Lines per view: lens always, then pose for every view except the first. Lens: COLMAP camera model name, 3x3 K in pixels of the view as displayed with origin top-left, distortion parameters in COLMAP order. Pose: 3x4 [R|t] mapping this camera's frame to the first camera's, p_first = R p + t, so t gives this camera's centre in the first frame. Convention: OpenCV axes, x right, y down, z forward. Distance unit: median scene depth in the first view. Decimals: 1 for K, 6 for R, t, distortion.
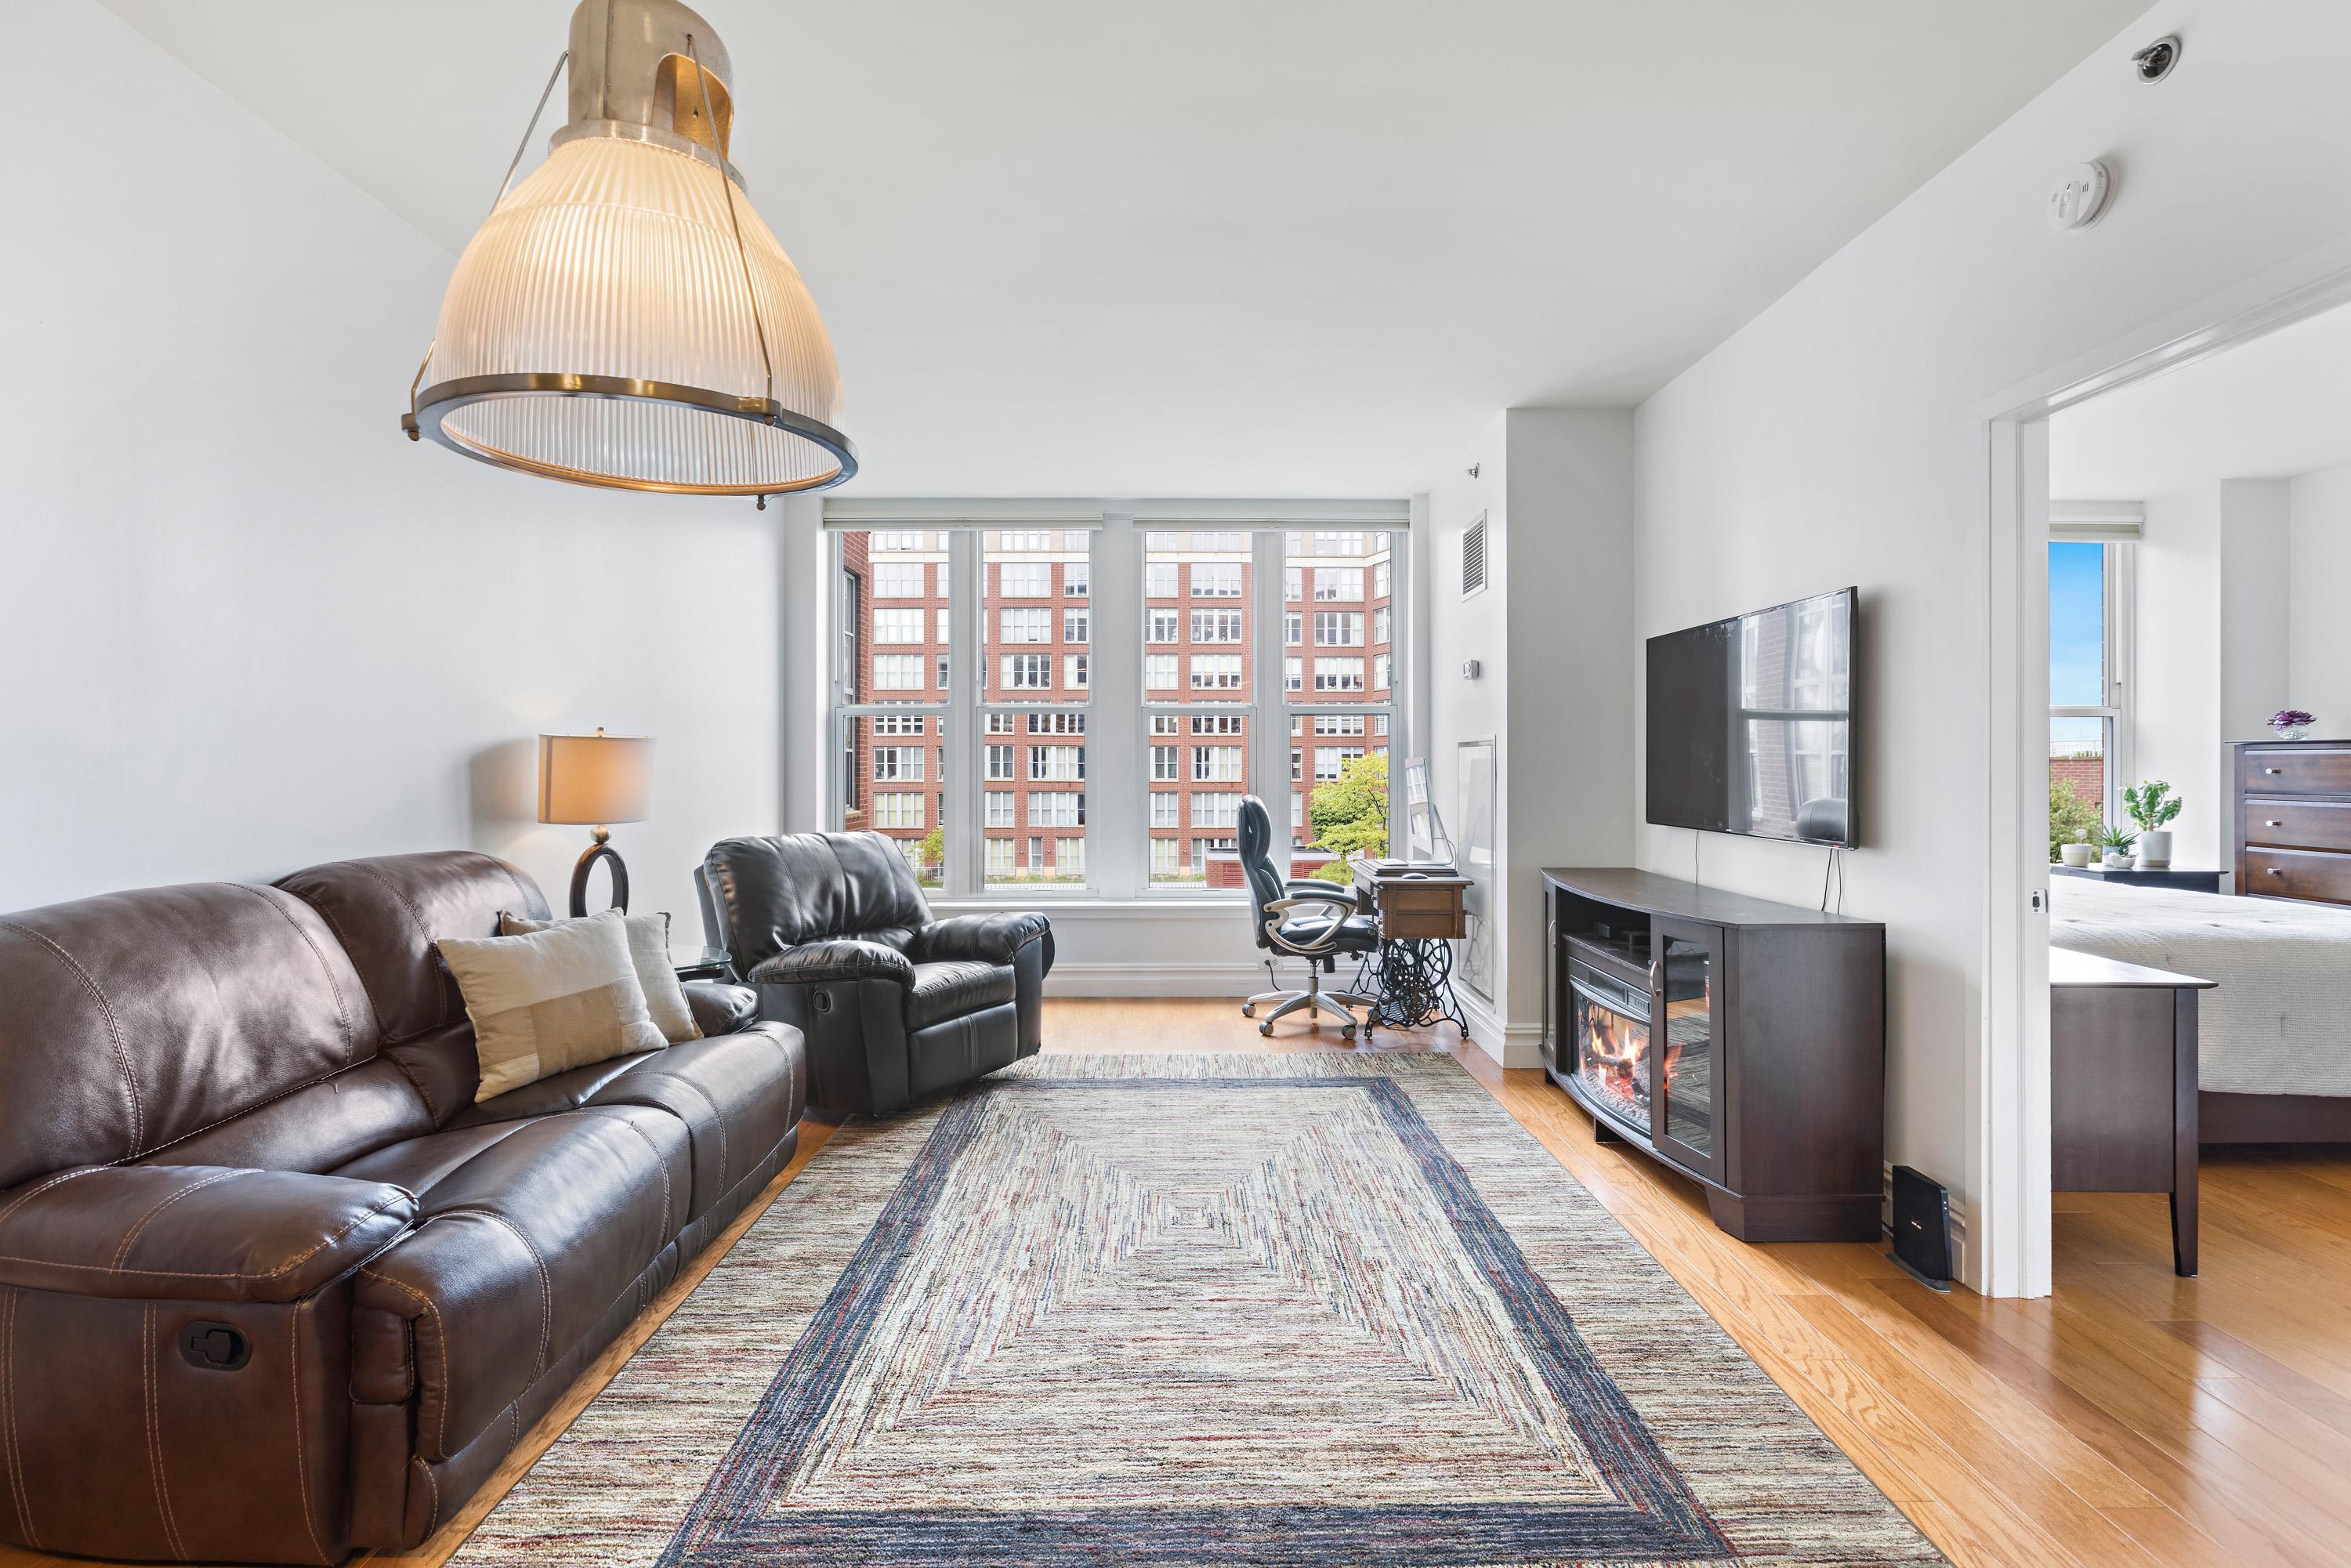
lens RADIAL K [[1049.1, 0, 1181.3], [0, 1049.1, 772.9], [0, 0, 1]] dist [0.000974, 0.001844]
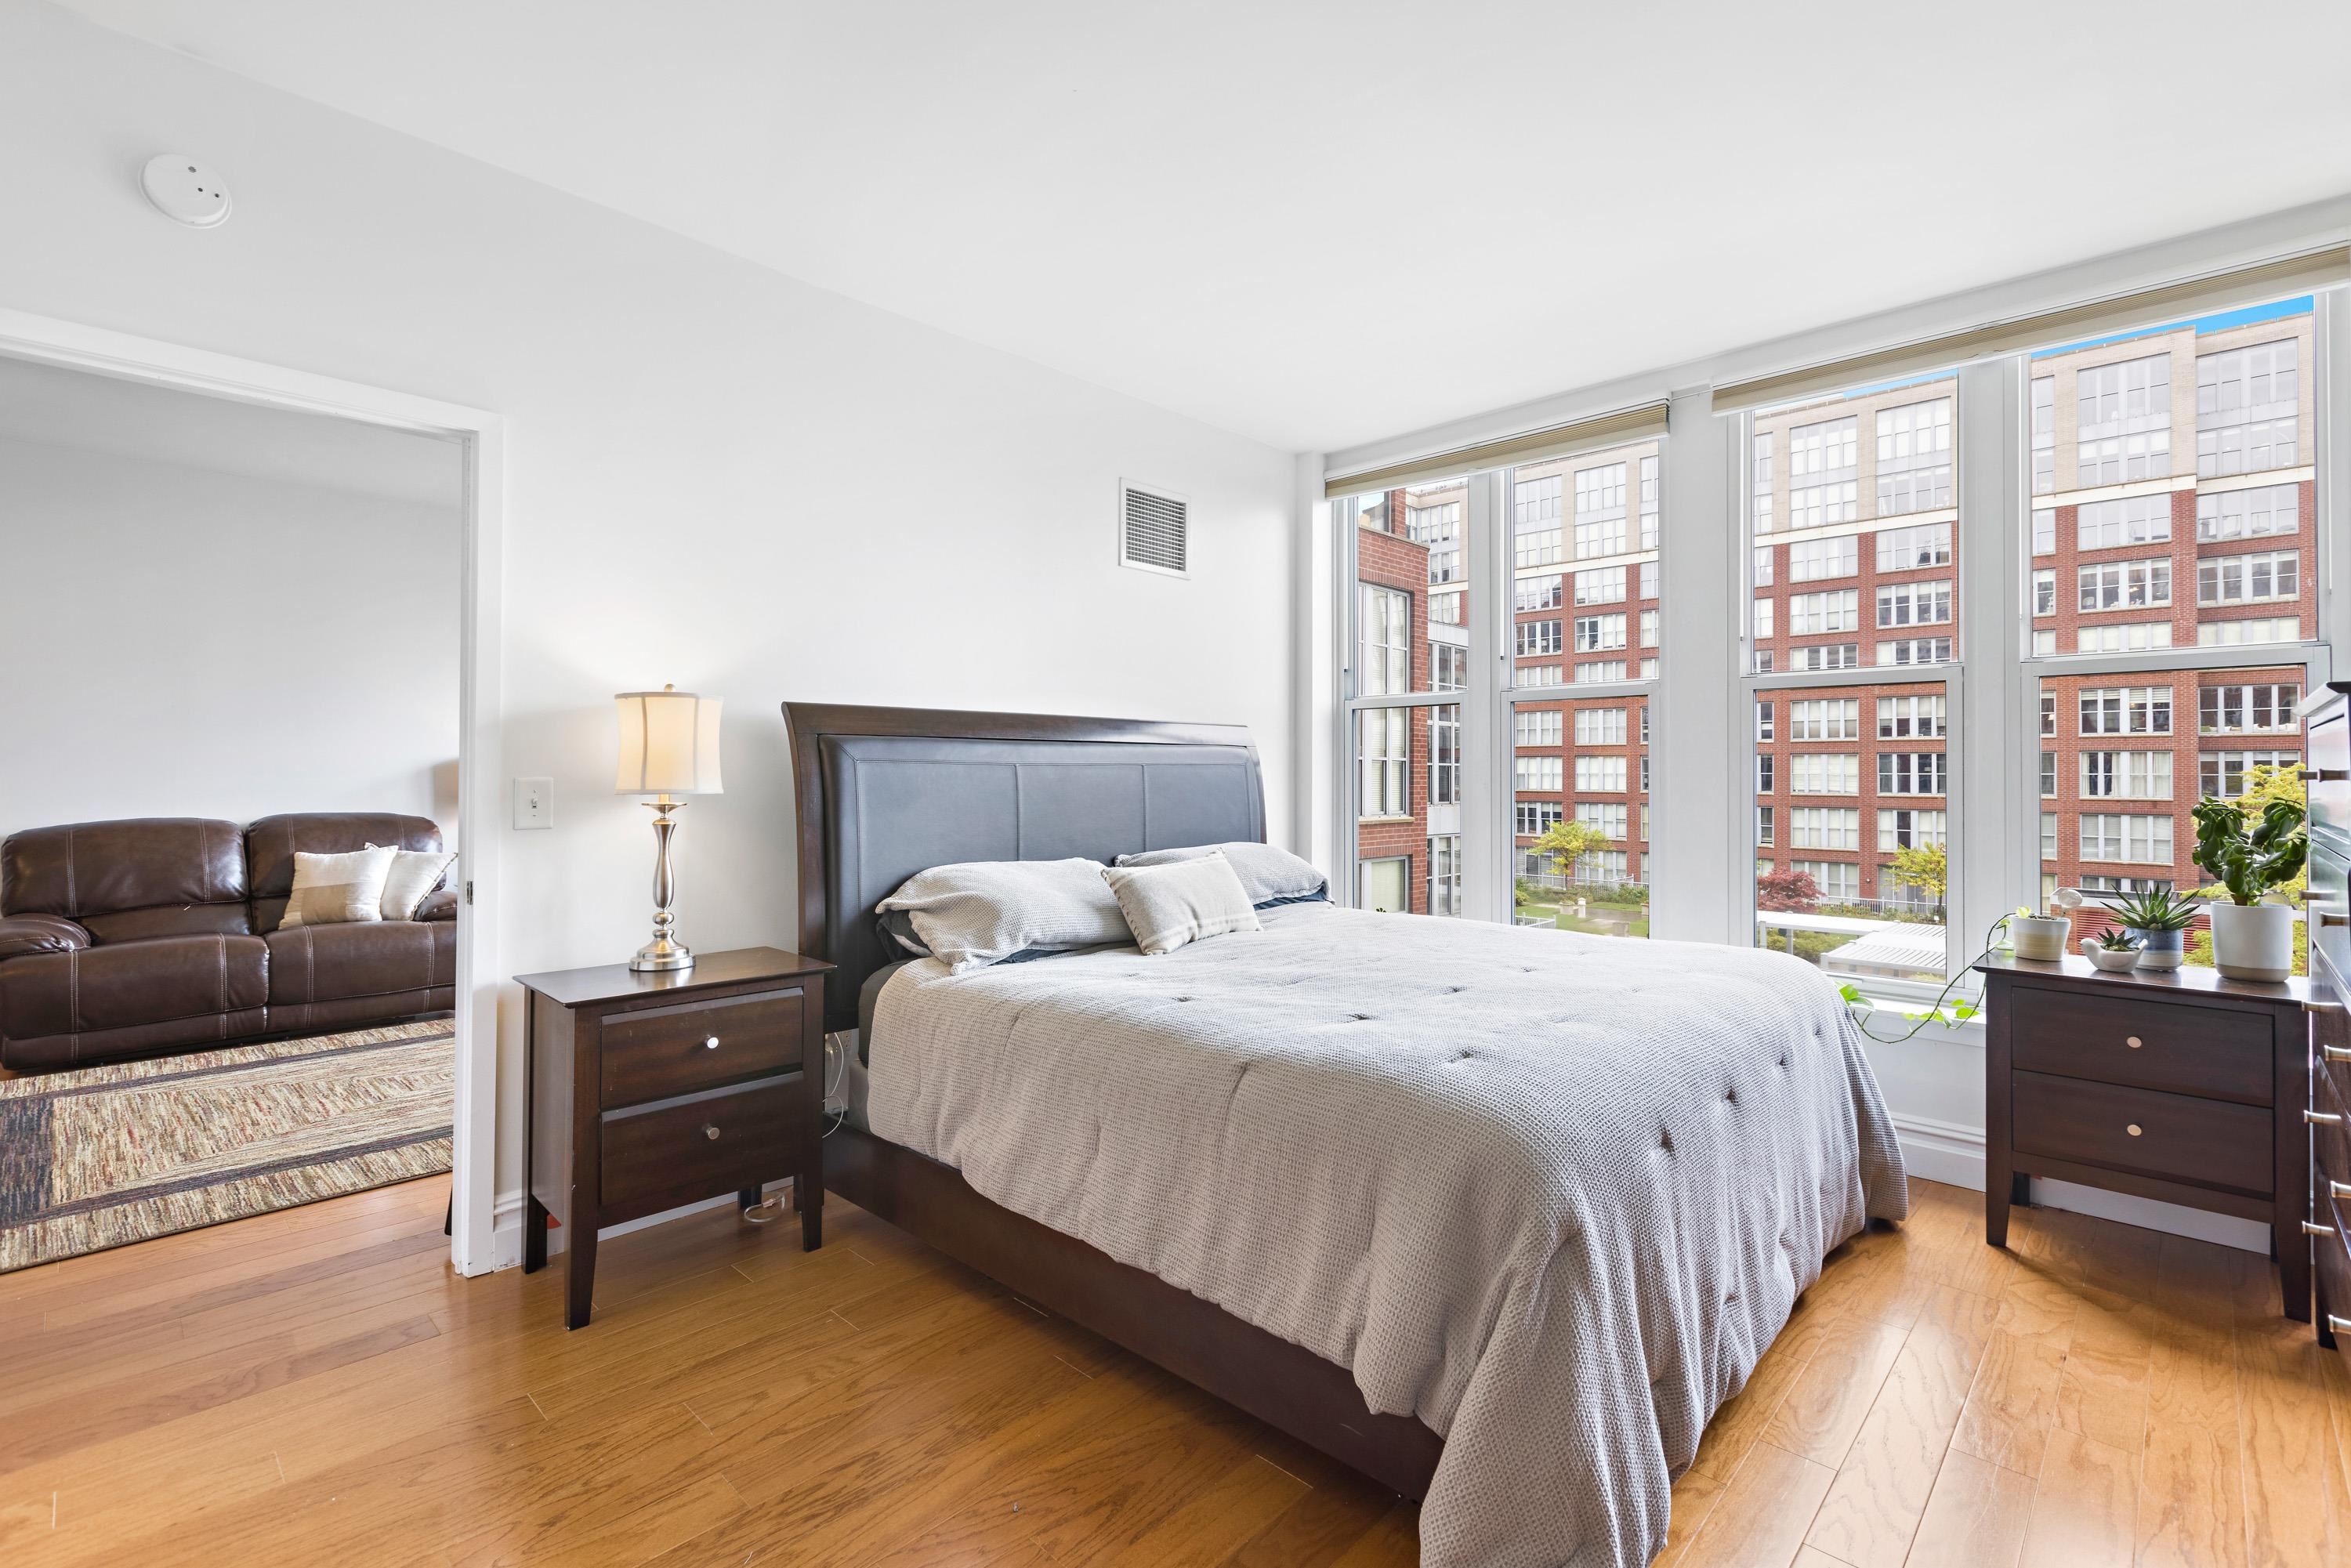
lens RADIAL K [[1049.1, 0, 1179.2], [0, 1049.1, 761.7], [0, 0, 1]] dist [0.000974, 0.001844]
pose [[0.712057, -0.005250, -0.702102, 1.754824], [-0.008981, 0.999822, -0.016585, -0.004299], [0.702064, 0.018115, 0.711883, 0.637779]]
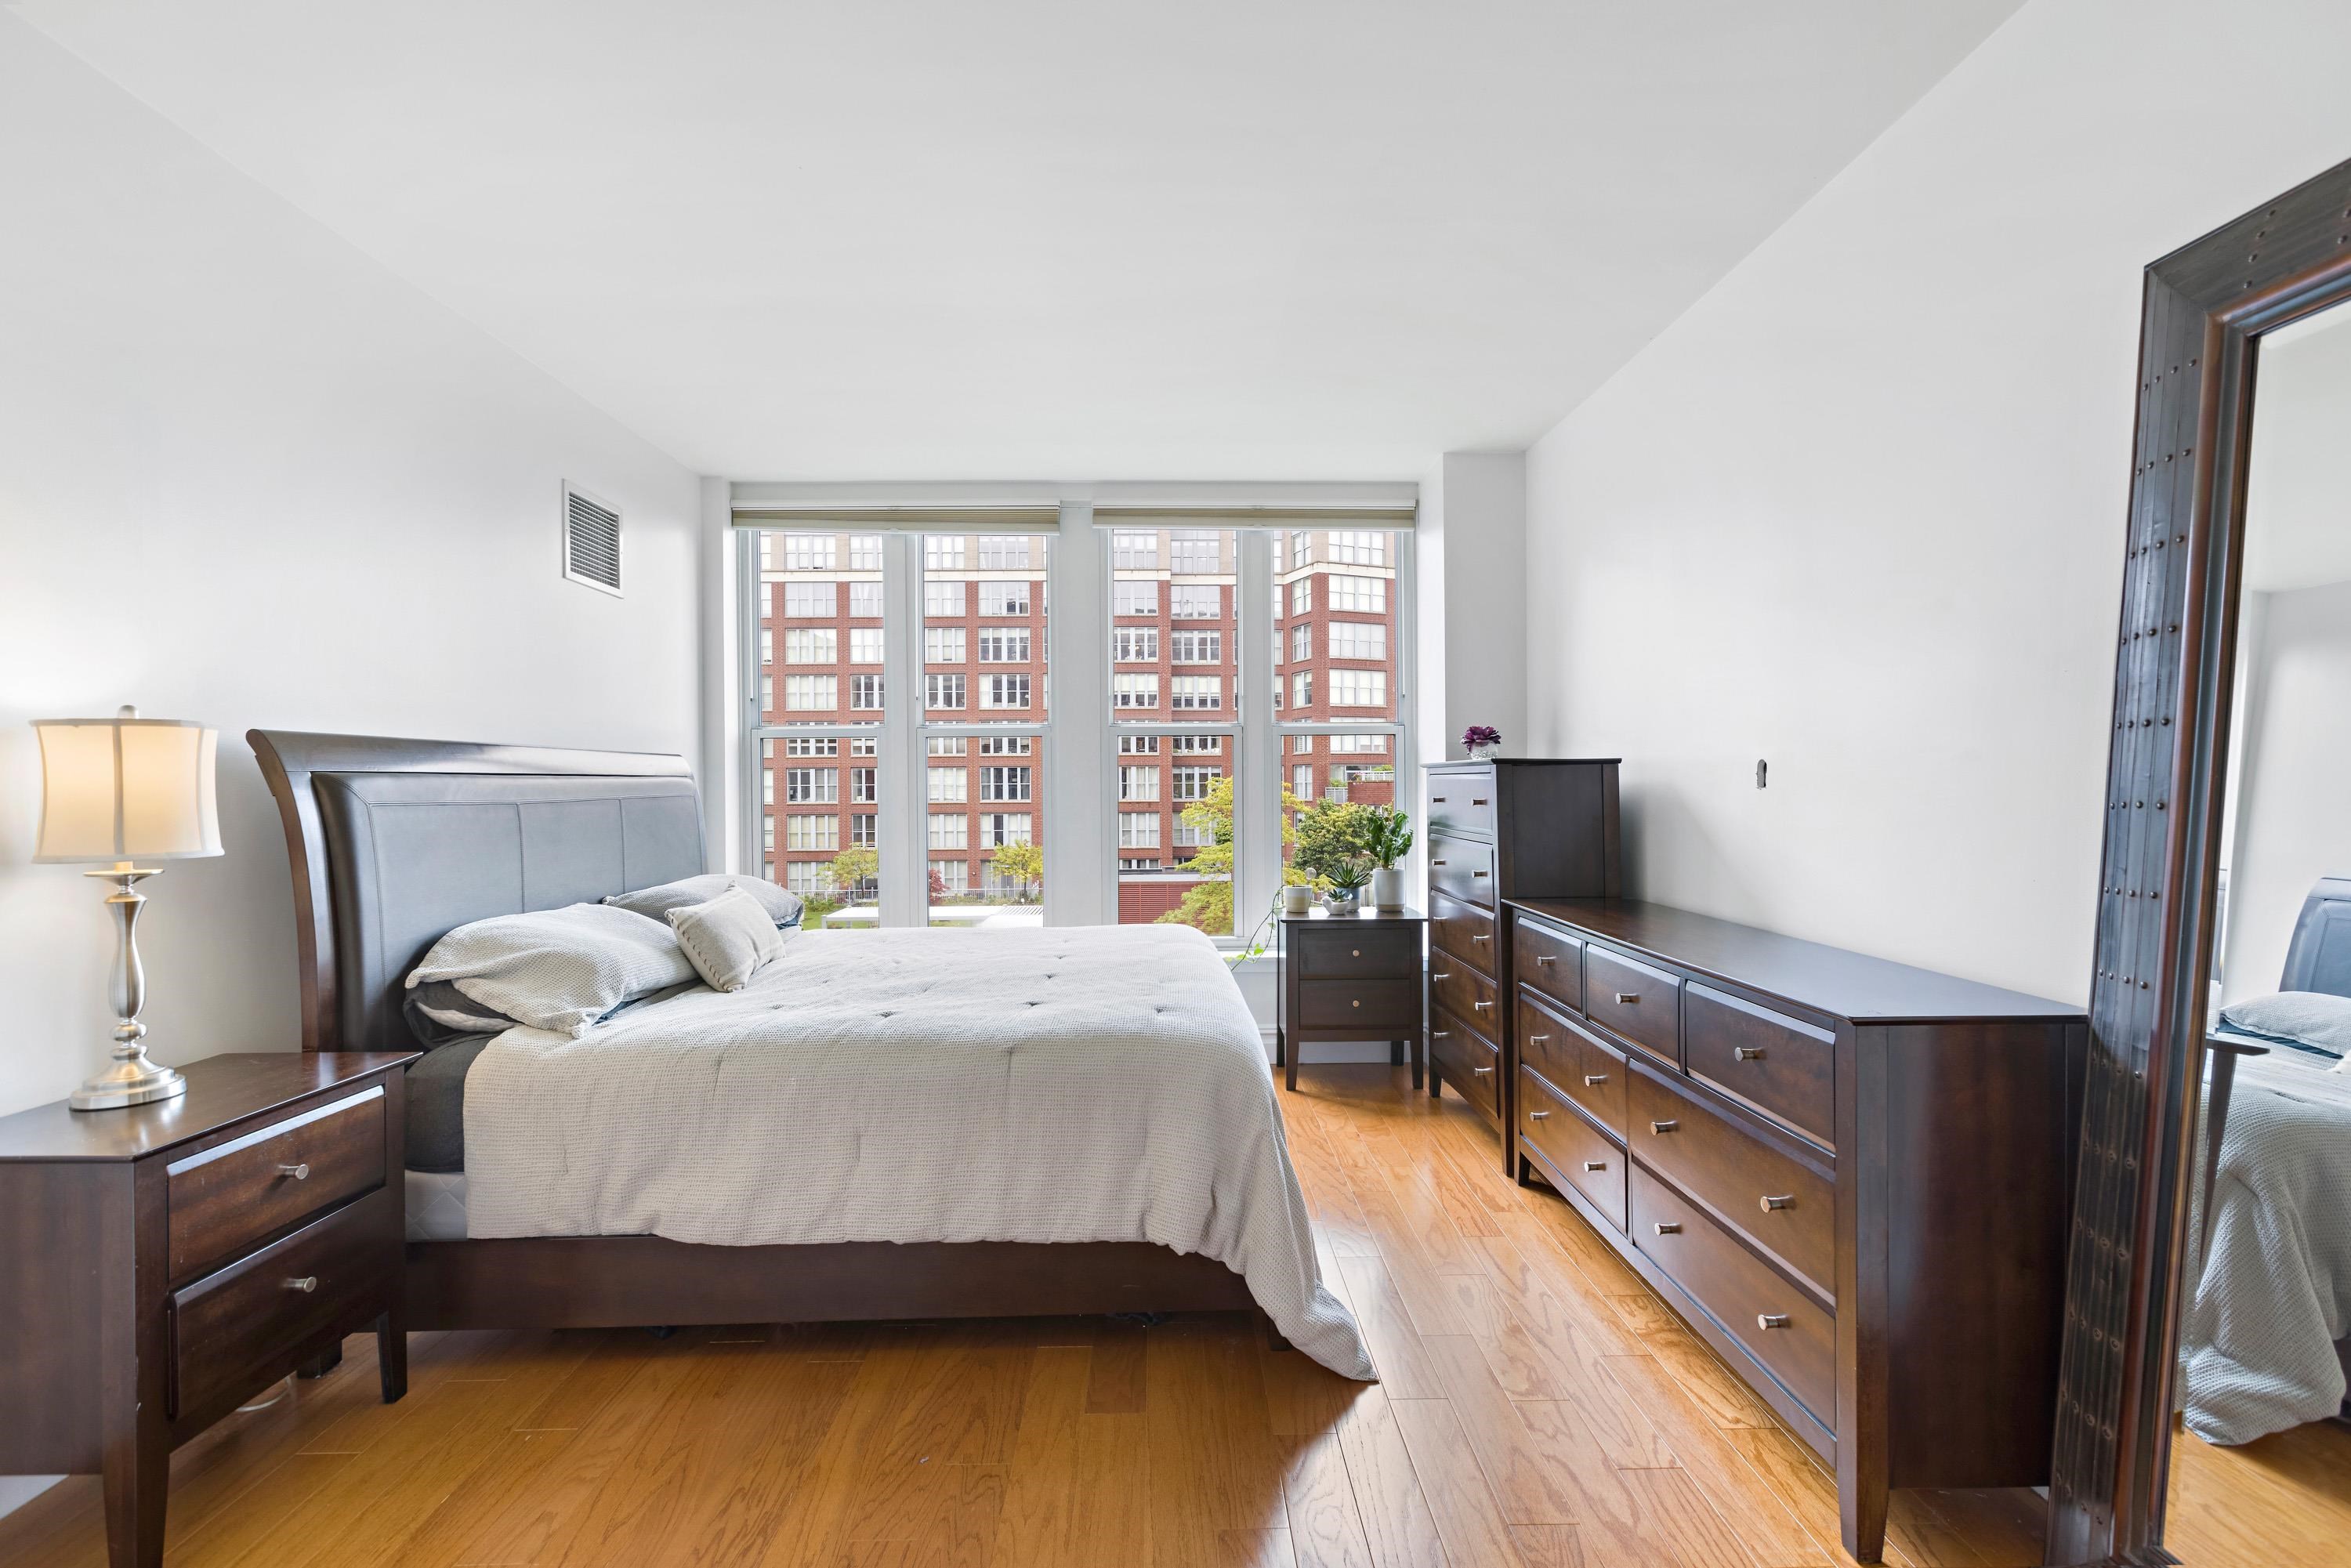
lens RADIAL K [[1049.1, 0, 1165.1], [0, 1049.1, 784.4], [0, 0, 1]] dist [0.000974, 0.001844]
pose [[0.999980, -0.005601, -0.002864, 1.482498], [0.005581, 0.999960, -0.007028, -0.023477], [0.002903, 0.007012, 0.999971, 0.354785]]
